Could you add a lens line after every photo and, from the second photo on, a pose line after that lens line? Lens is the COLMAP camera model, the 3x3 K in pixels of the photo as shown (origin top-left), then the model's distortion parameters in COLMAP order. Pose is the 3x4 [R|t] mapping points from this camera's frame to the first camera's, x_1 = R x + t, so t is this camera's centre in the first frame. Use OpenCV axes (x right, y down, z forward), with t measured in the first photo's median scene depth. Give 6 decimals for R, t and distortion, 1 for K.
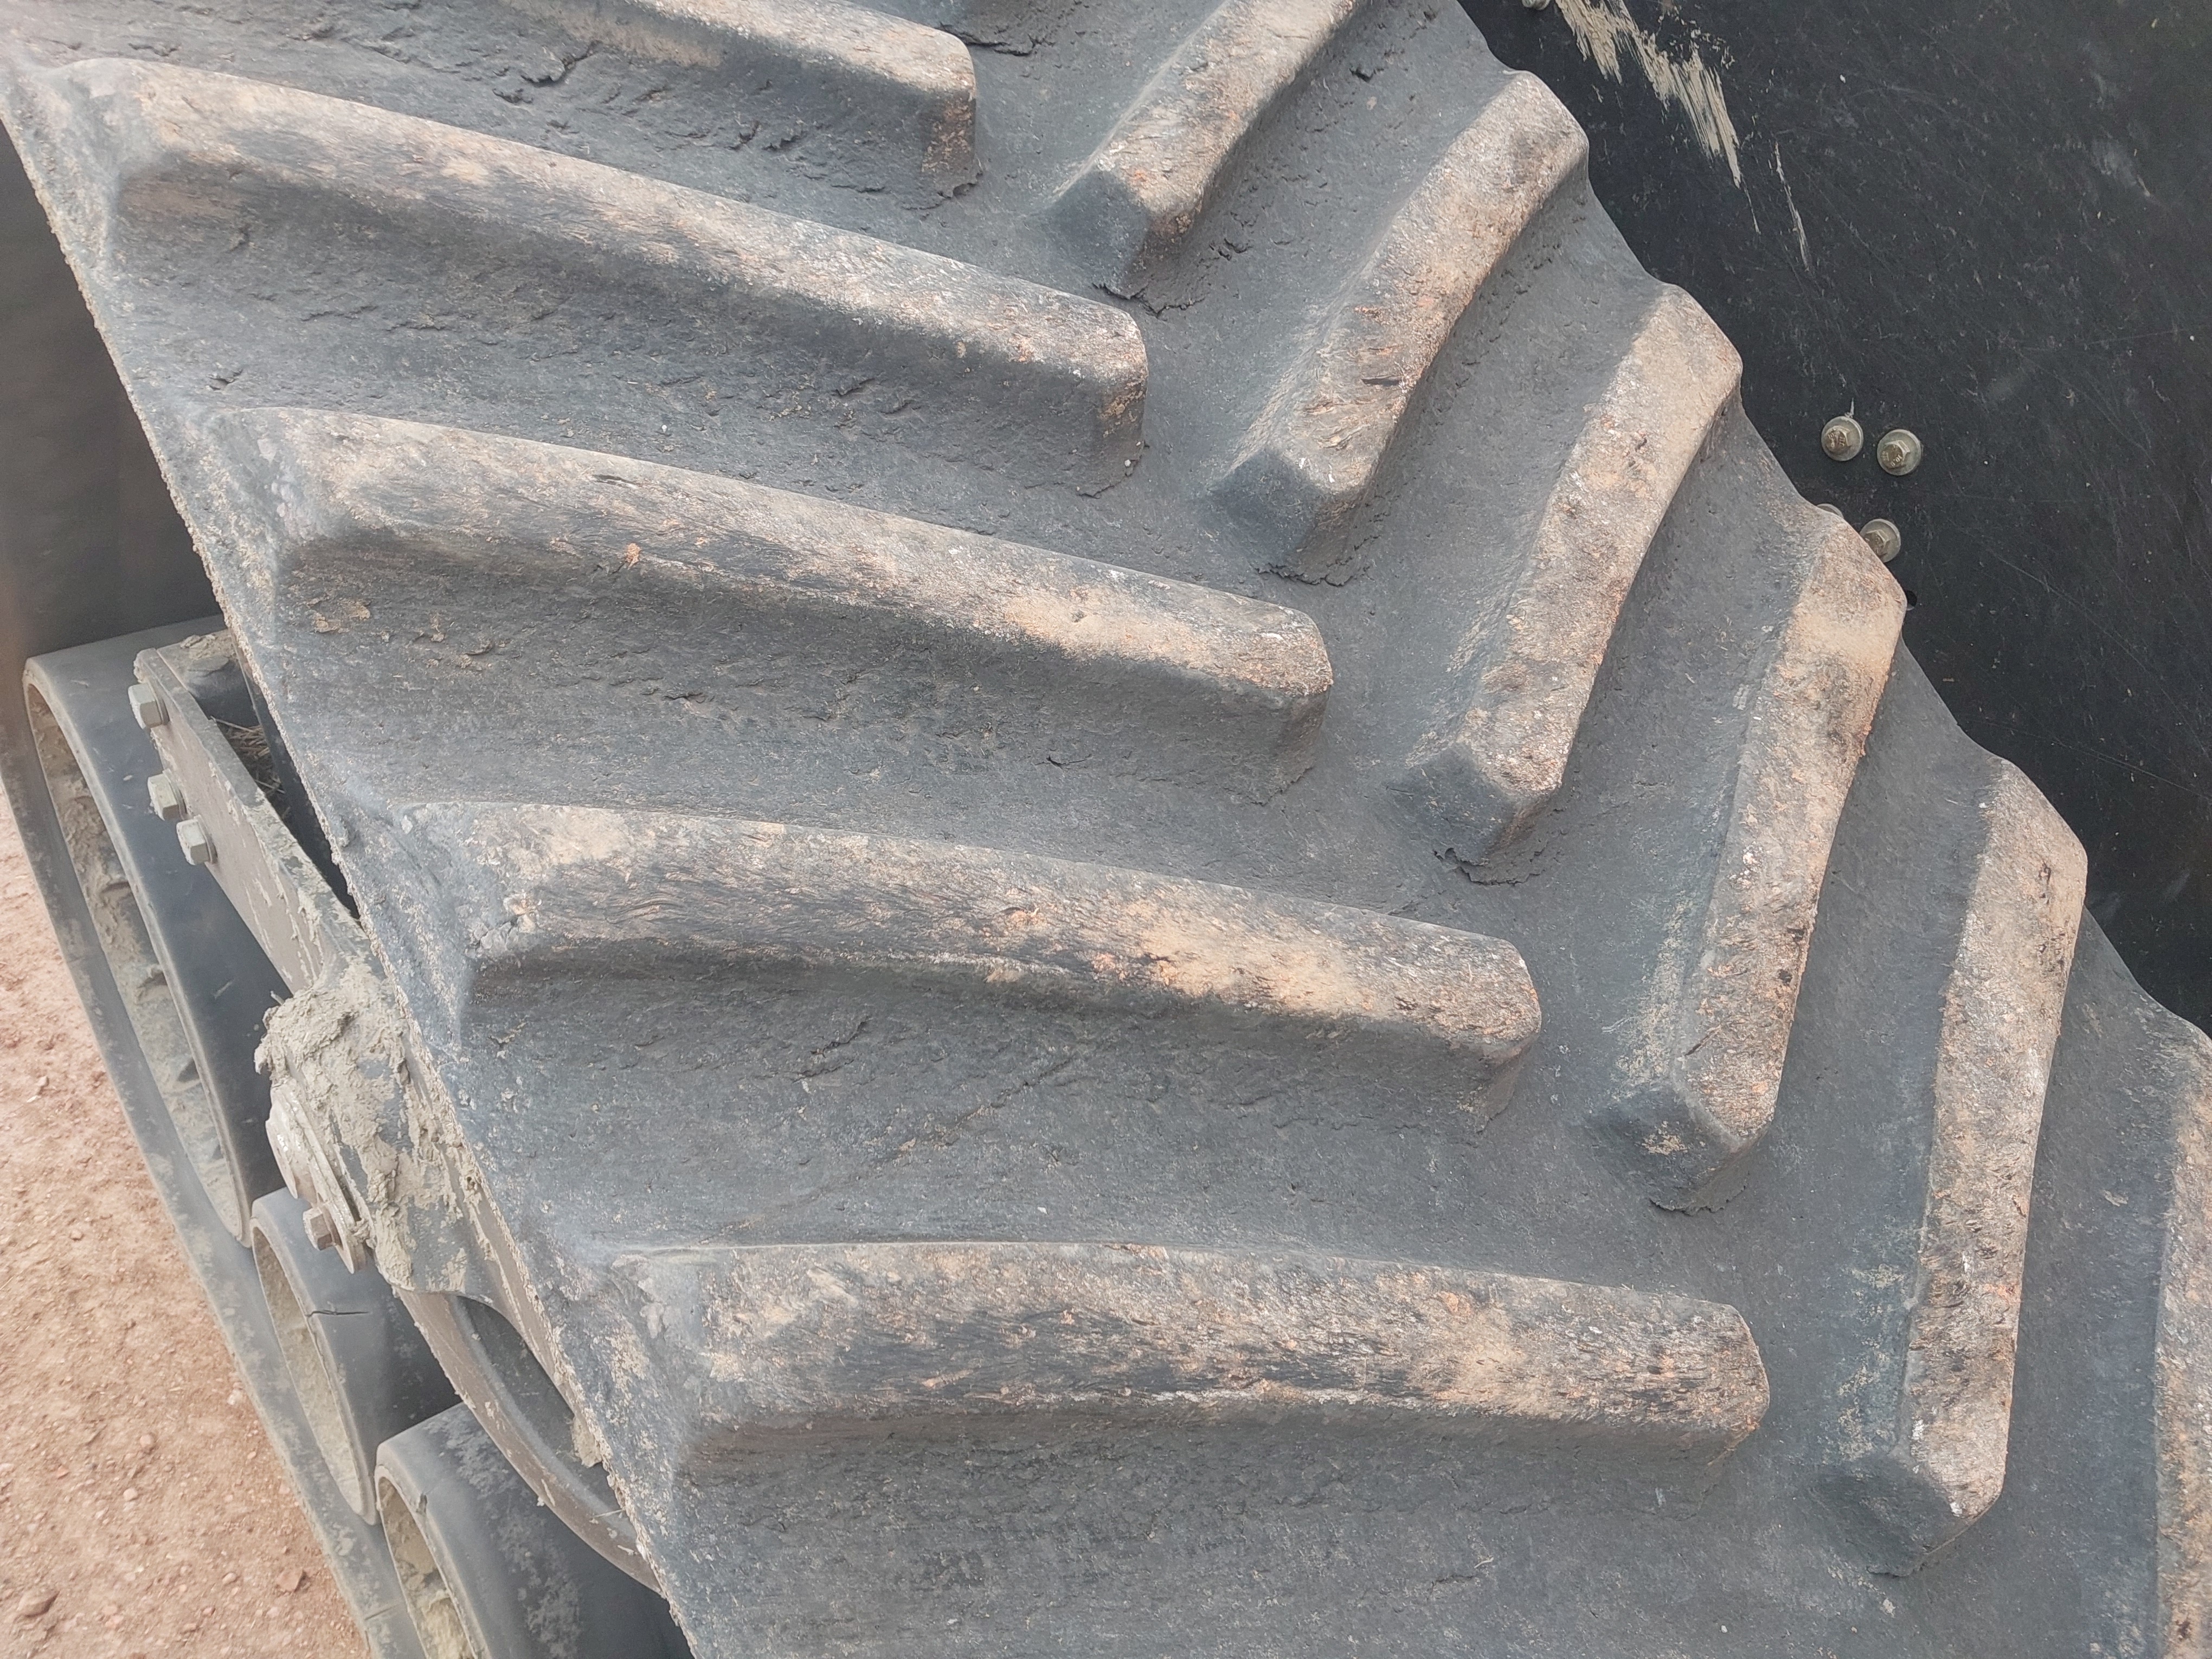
lens RADIAL K [[1829.2, 0, 1106.0], [0, 1829.2, 829.5], [0, 0, 1]] dist [-0.000500, 0.005055]
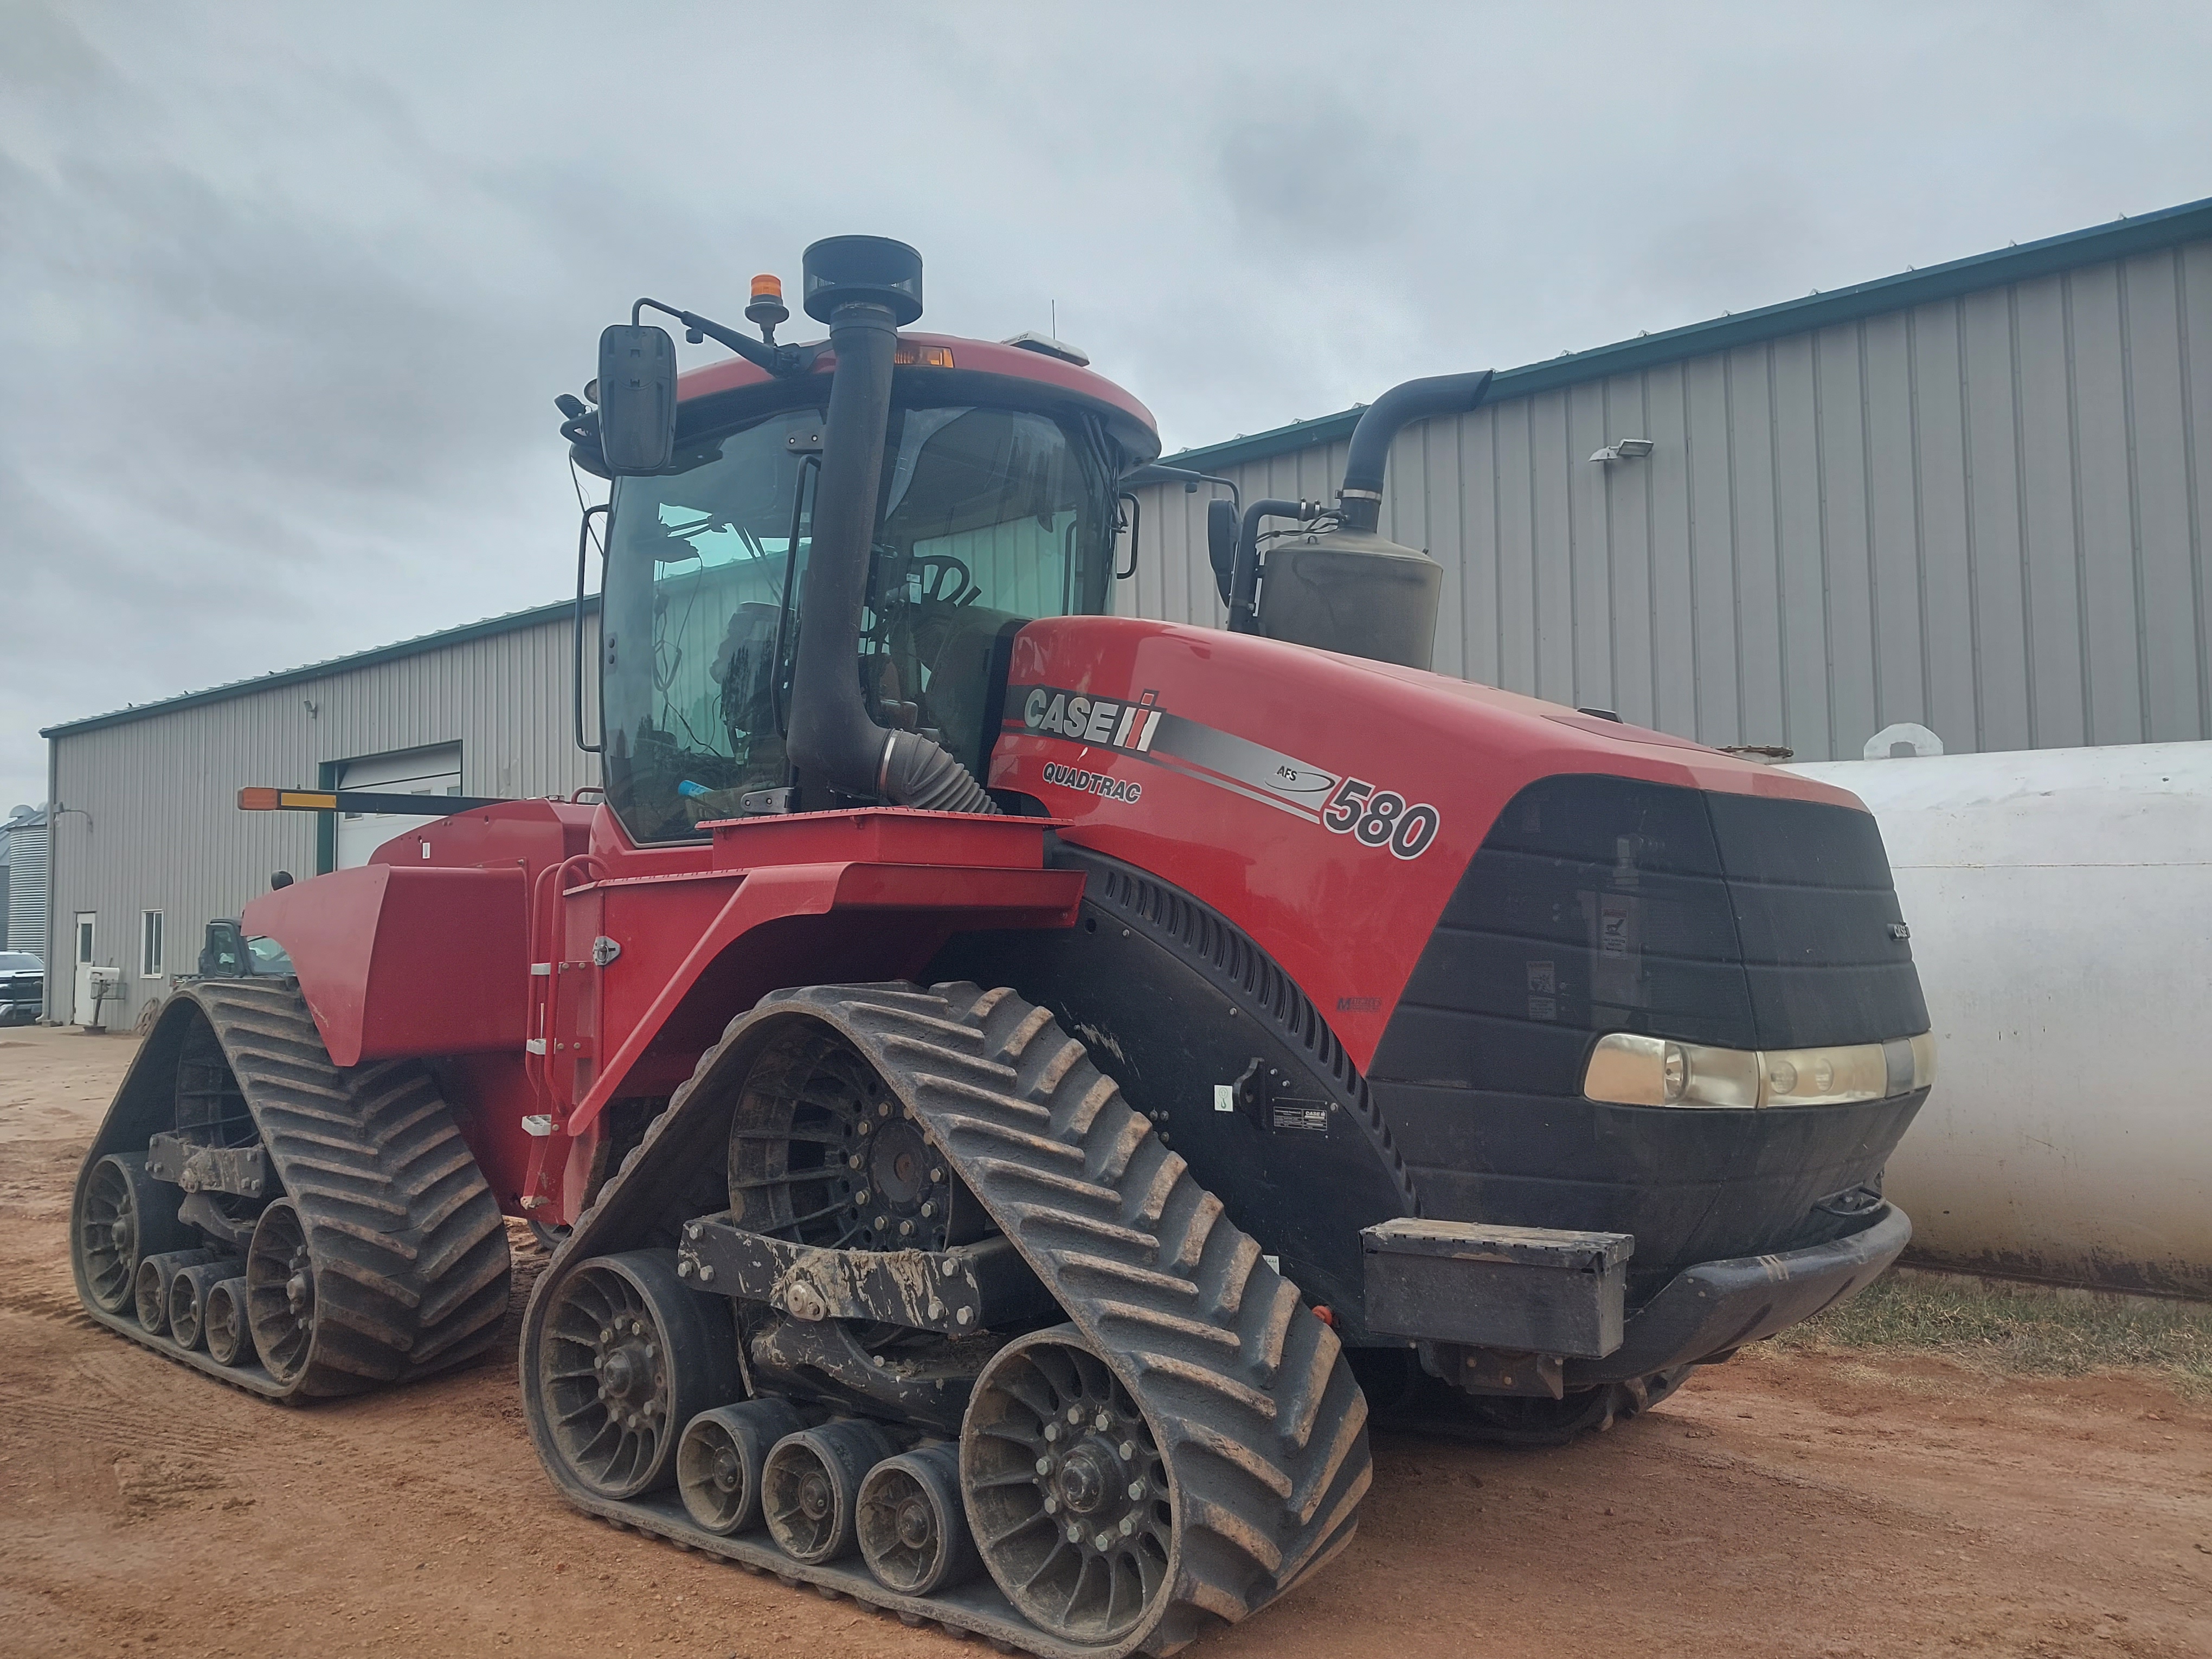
lens RADIAL K [[1763.8, 0, 1098.0], [0, 1763.8, 791.0], [0, 0, 1]] dist [0.007908, 0.002021]
pose [[0.980042, 0.001516, 0.198787, -0.841163], [0.109403, 0.830804, -0.545706, 2.099152], [-0.165980, 0.556563, 0.814057, -4.188142]]
